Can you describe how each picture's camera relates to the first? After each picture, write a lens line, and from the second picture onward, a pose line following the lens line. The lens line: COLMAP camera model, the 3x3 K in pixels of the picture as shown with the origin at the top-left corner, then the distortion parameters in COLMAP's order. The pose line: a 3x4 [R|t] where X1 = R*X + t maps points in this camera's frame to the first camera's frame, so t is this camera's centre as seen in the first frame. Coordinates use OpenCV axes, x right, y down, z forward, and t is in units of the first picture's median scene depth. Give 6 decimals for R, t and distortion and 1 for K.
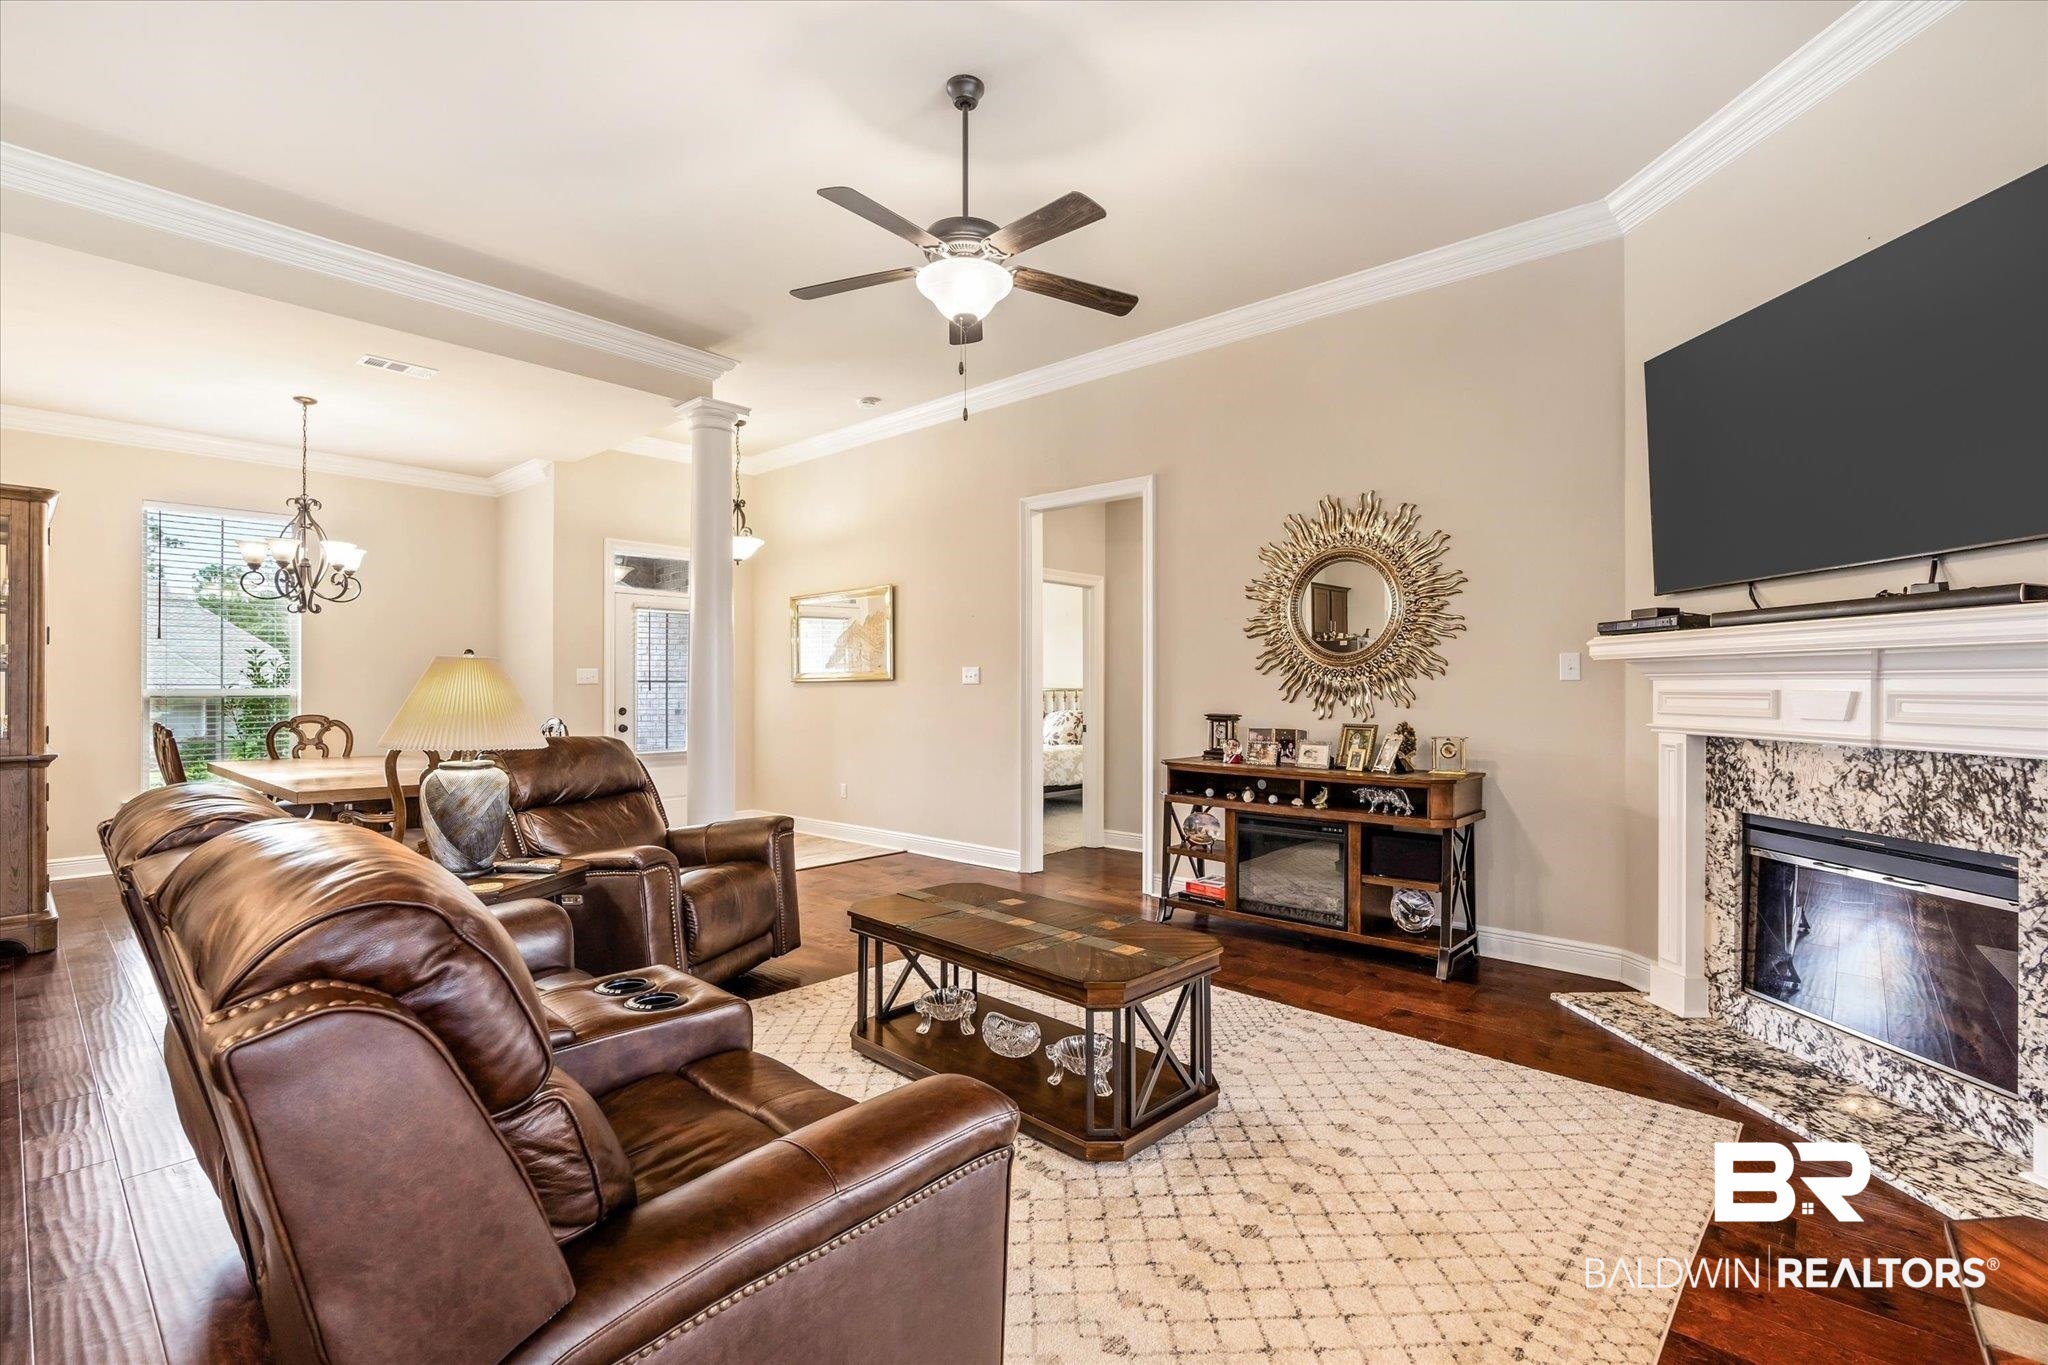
lens RADIAL K [[927.5, 0, 1024.0], [0, 927.5, 682.5], [0, 0, 1]] dist [-0.011469, 0.000435]
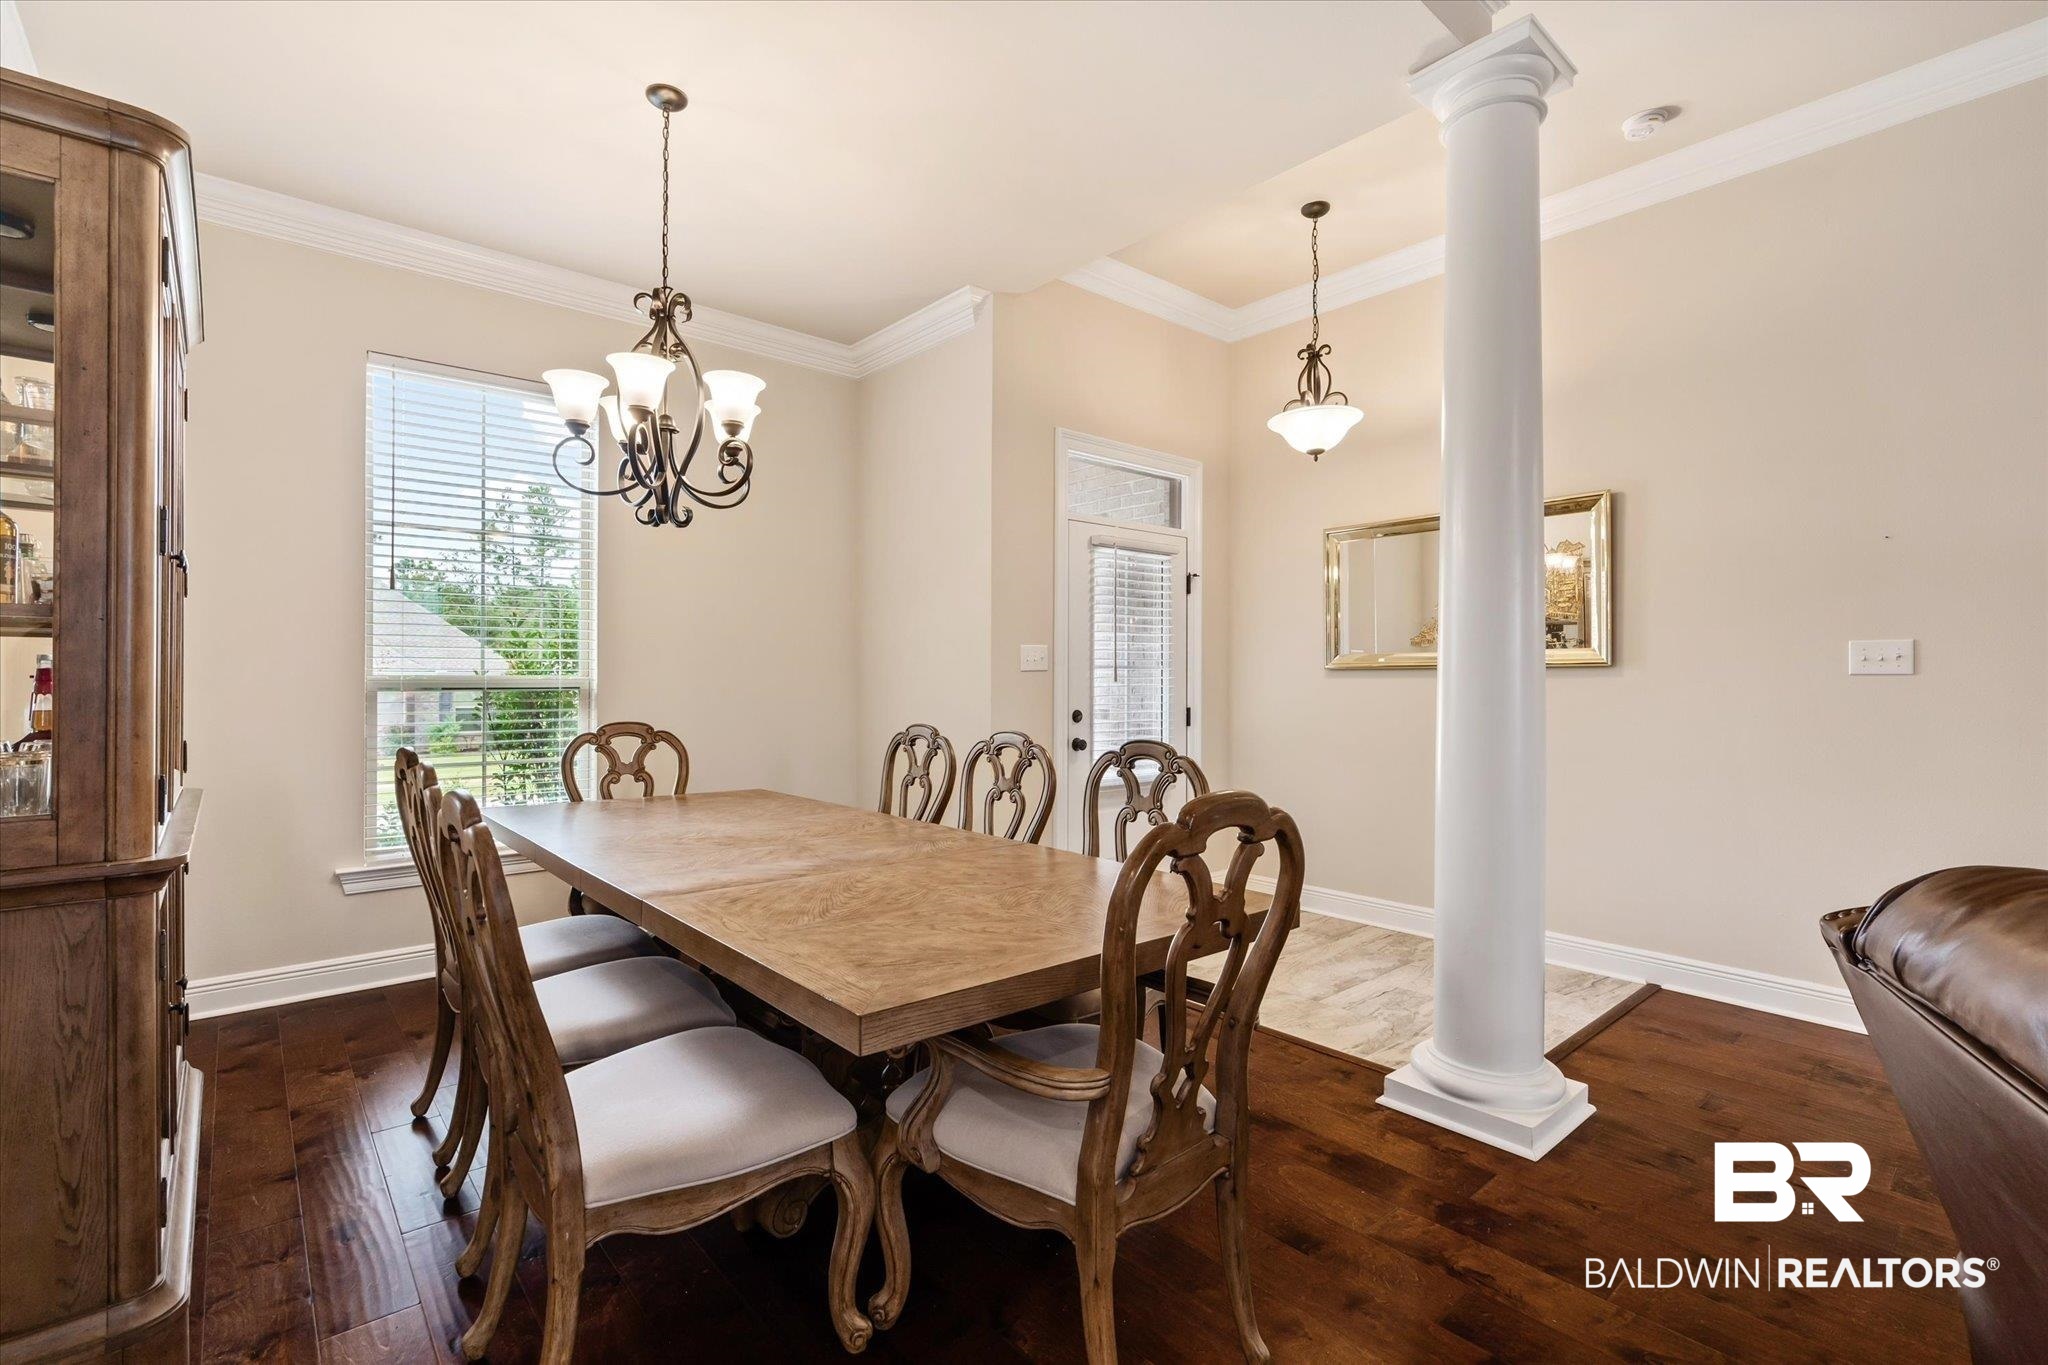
lens RADIAL K [[921.3, 0, 1018.2], [0, 921.3, 675.3], [0, 0, 1]] dist [-0.012239, -0.000568]
pose [[0.991818, 0.004399, -0.127585, -0.692503], [-0.003792, 0.999980, 0.004994, 0.003246], [0.127604, -0.004469, 0.991815, 0.696479]]
